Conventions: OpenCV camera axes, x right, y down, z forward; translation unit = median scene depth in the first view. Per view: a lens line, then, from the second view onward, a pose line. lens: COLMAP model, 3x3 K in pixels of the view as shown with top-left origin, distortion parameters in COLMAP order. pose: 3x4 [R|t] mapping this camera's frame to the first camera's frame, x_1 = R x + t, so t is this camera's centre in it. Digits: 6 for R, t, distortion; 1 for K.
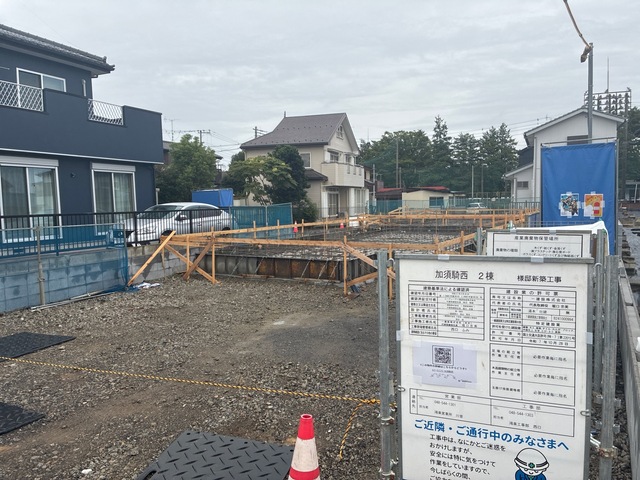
lens RADIAL K [[489.5, 0, 321.2], [0, 489.5, 240.5], [0, 0, 1]] dist [0.035697, -0.000629]
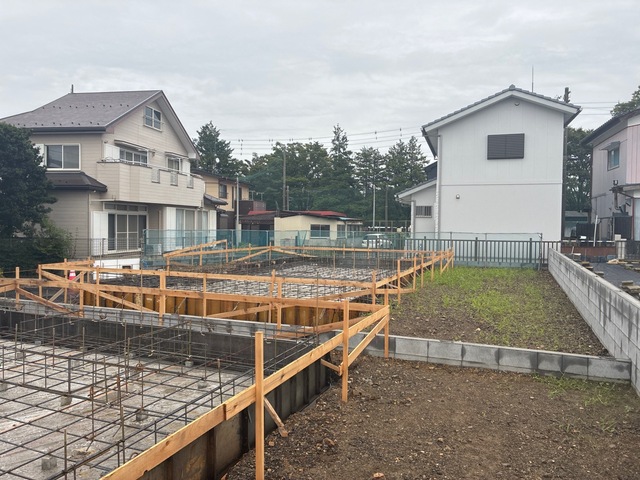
lens RADIAL K [[489.5, 0, 318.5], [0, 489.5, 240.2], [0, 0, 1]] dist [0.035697, -0.000629]
pose [[0.991008, 0.026005, 0.131253, 0.132589], [-0.019422, 0.998500, -0.051185, -0.027499], [-0.132387, 0.048175, 0.990027, 0.267589]]
